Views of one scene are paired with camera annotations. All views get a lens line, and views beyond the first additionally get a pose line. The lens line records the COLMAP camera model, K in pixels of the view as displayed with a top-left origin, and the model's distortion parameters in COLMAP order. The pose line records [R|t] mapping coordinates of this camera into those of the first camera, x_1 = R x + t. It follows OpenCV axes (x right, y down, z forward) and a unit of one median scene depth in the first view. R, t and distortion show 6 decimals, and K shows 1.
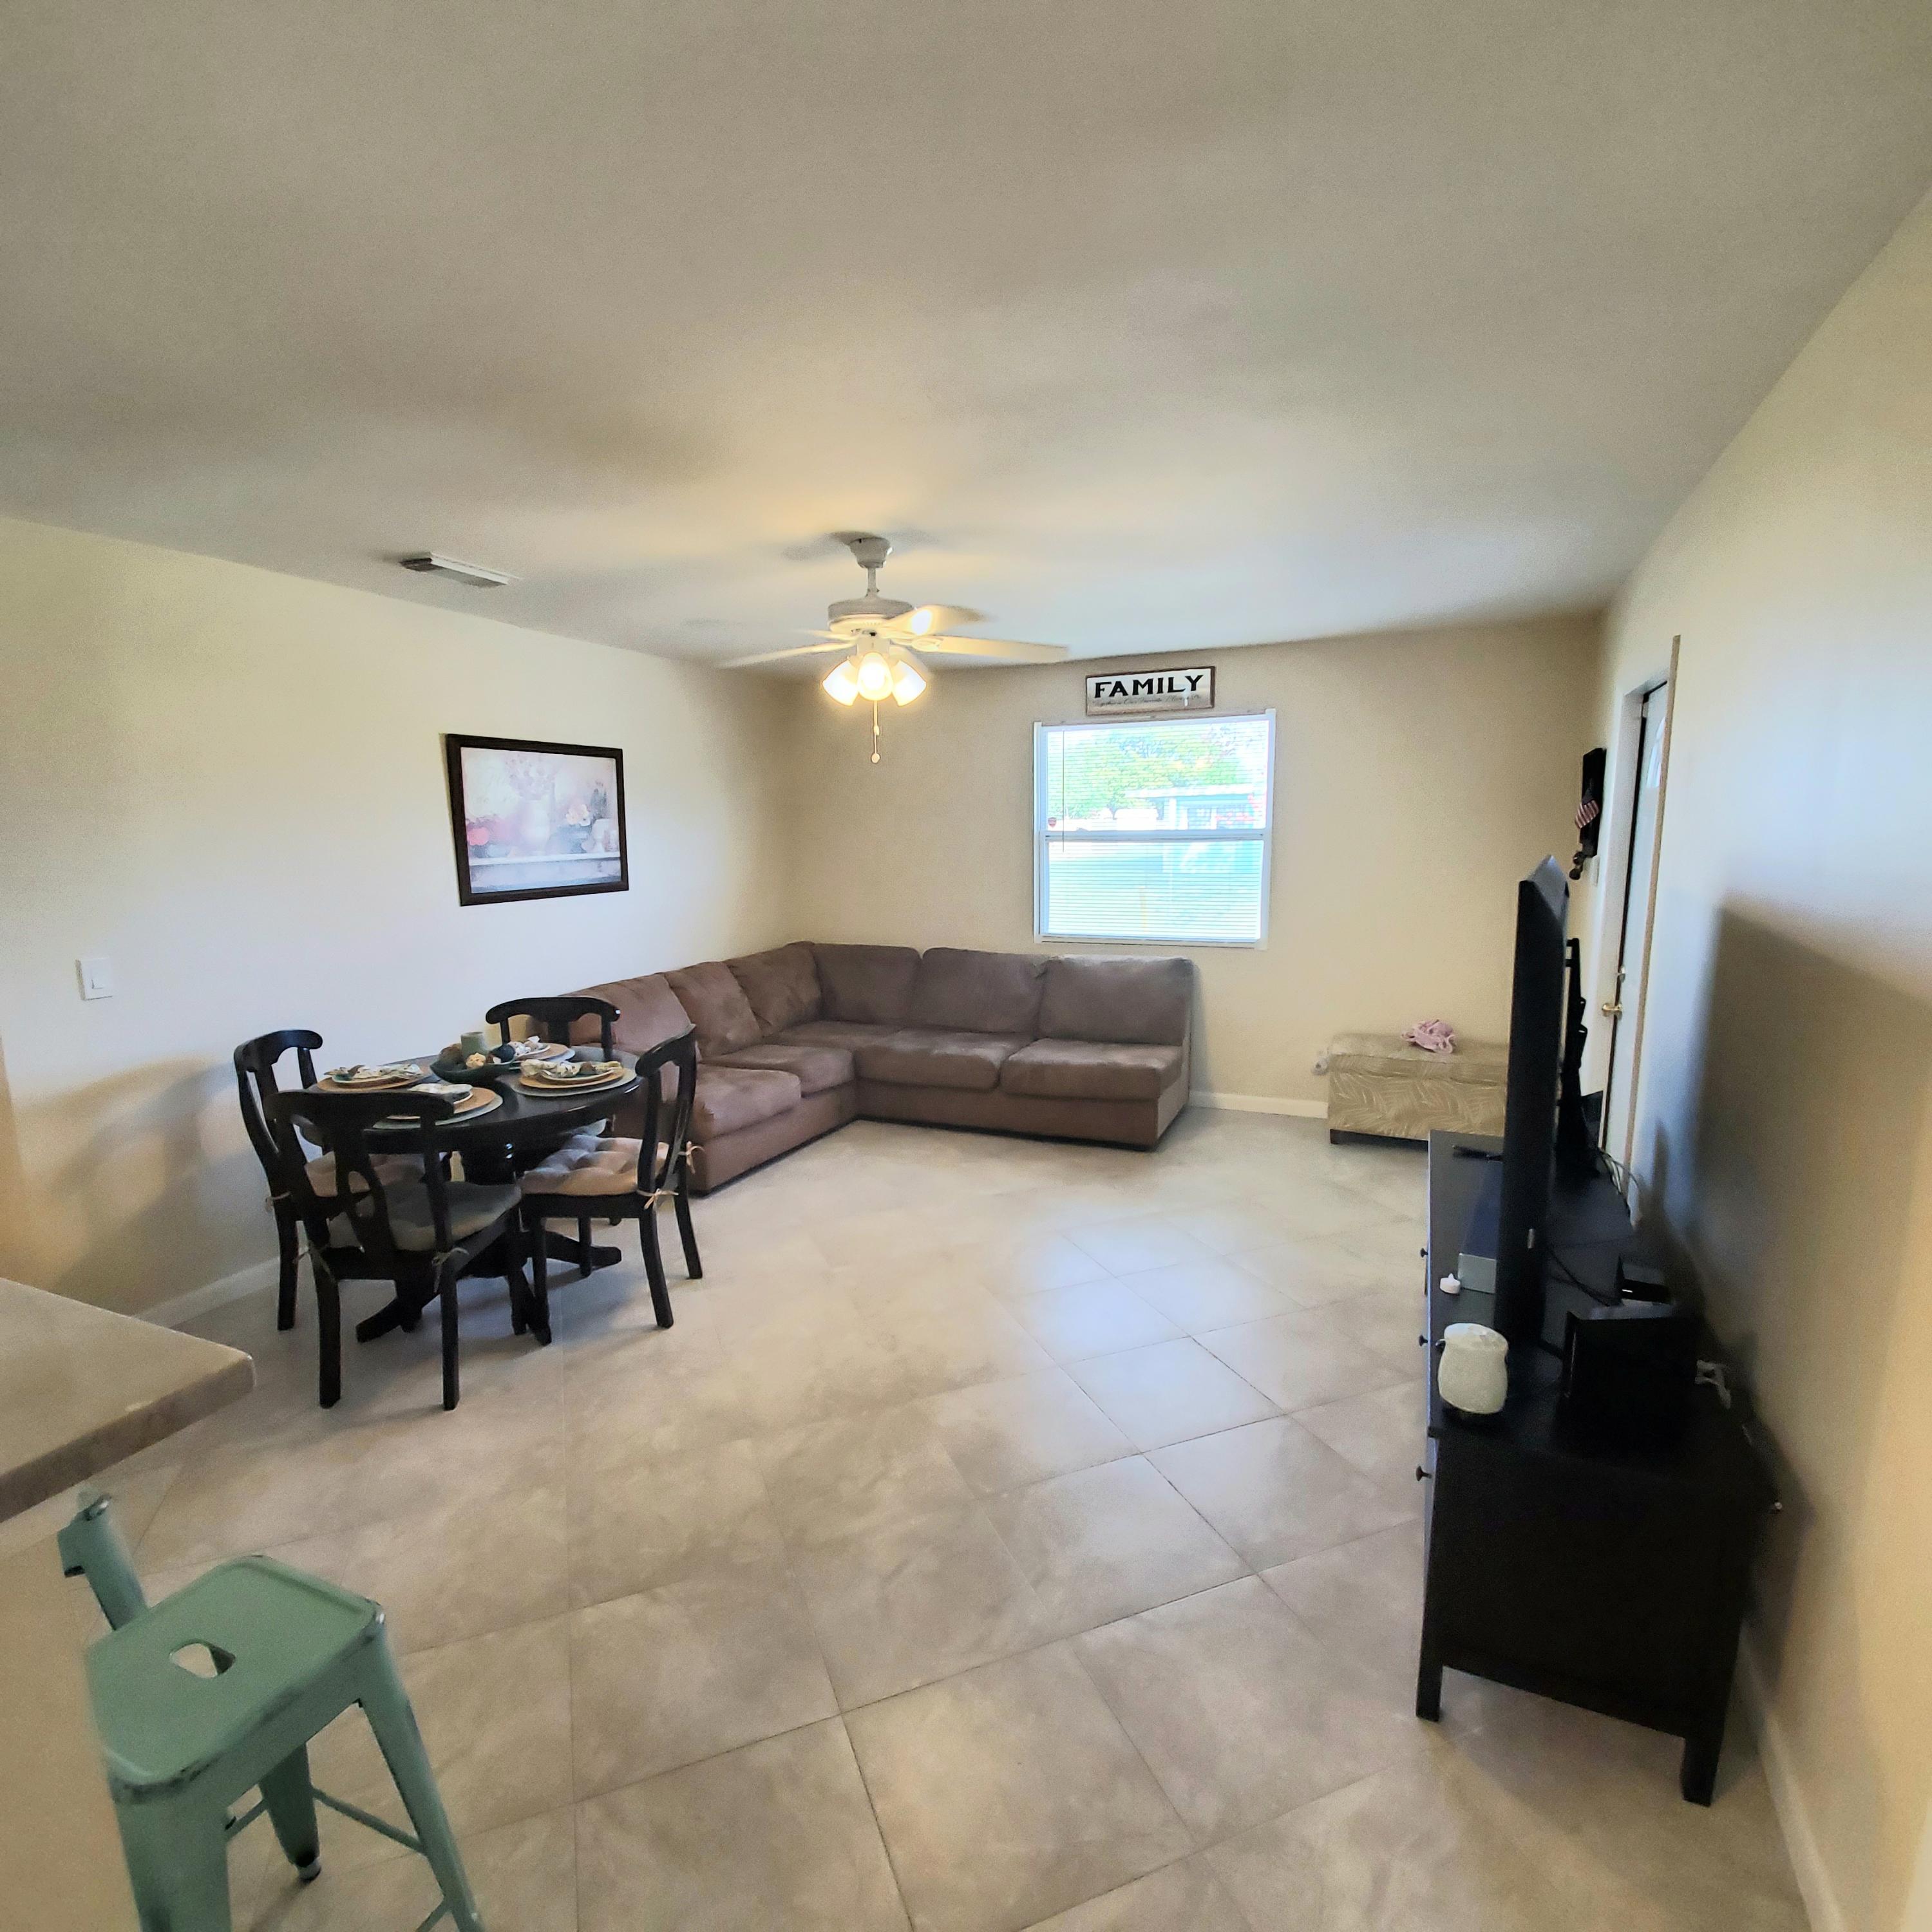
lens RADIAL K [[1019.5, 0, 958.9], [0, 1019.5, 970.5], [0, 0, 1]] dist [-0.004452, 0.000585]
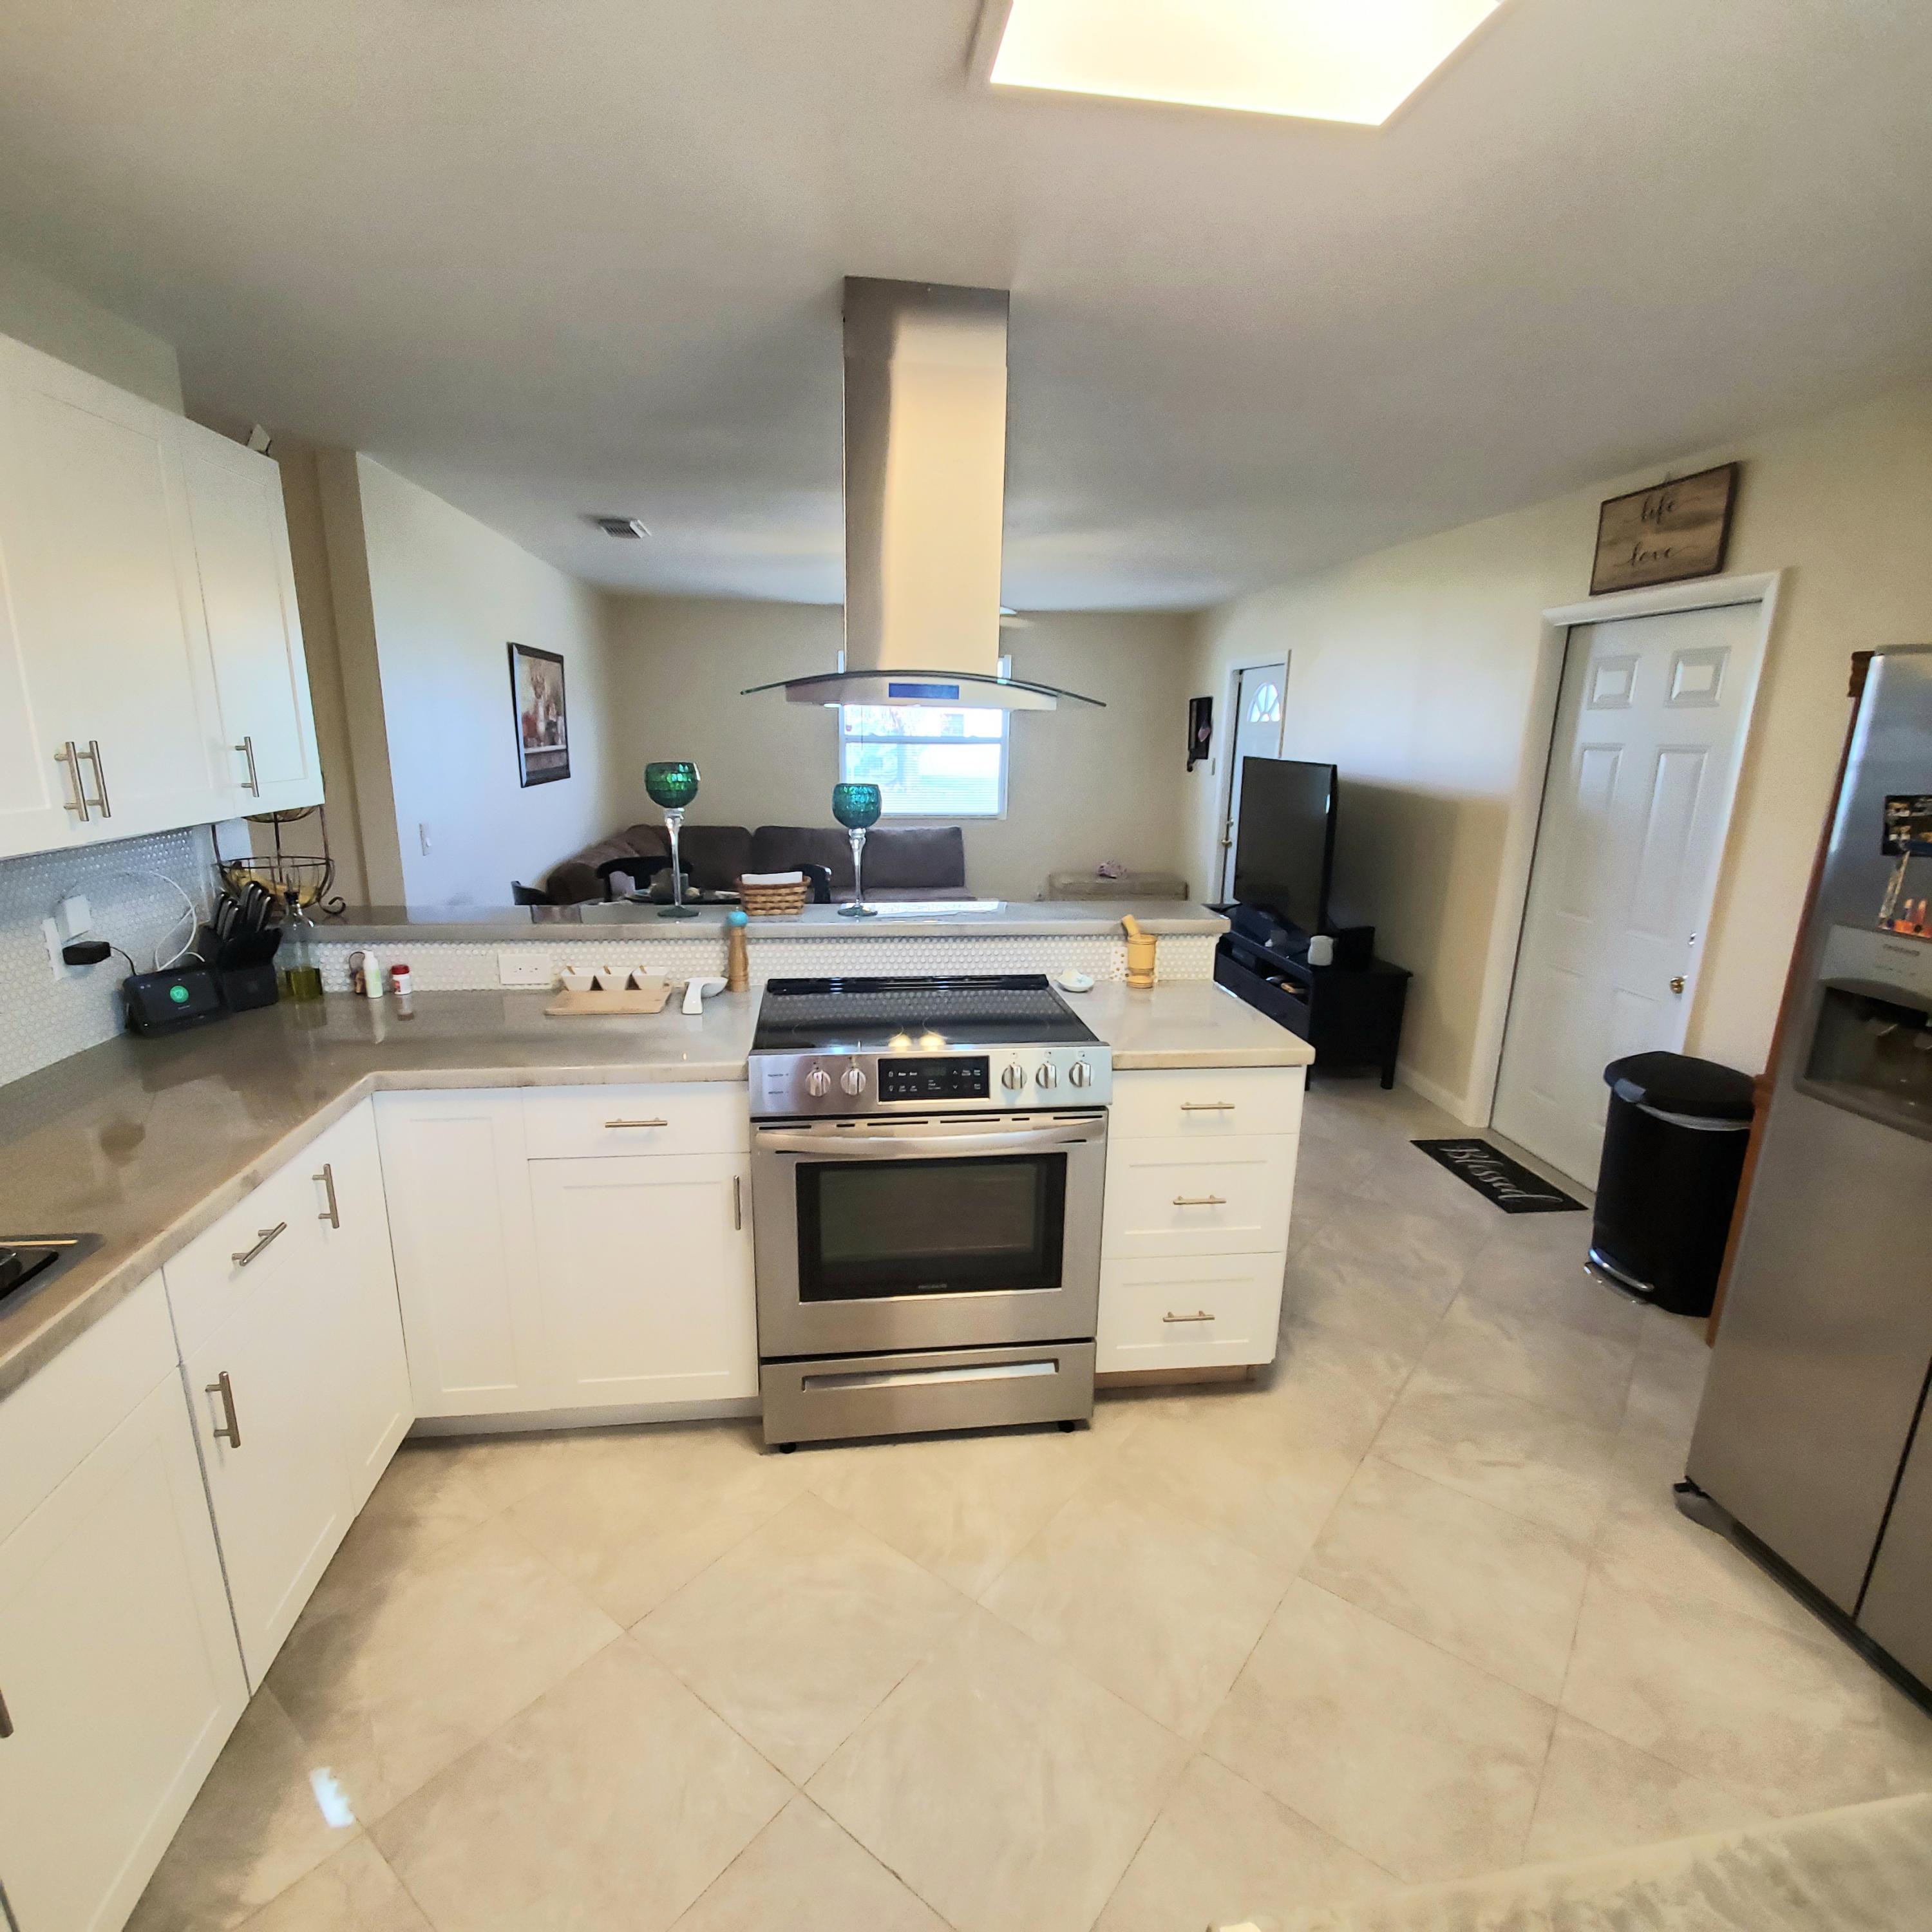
lens RADIAL K [[1019.5, 0, 967.2], [0, 1019.5, 974.3], [0, 0, 1]] dist [-0.004452, 0.000585]
pose [[0.844452, -0.097879, 0.526613, -0.630597], [0.047365, 0.992956, 0.108604, 0.044694], [-0.533533, -0.066767, 0.843139, -0.277762]]
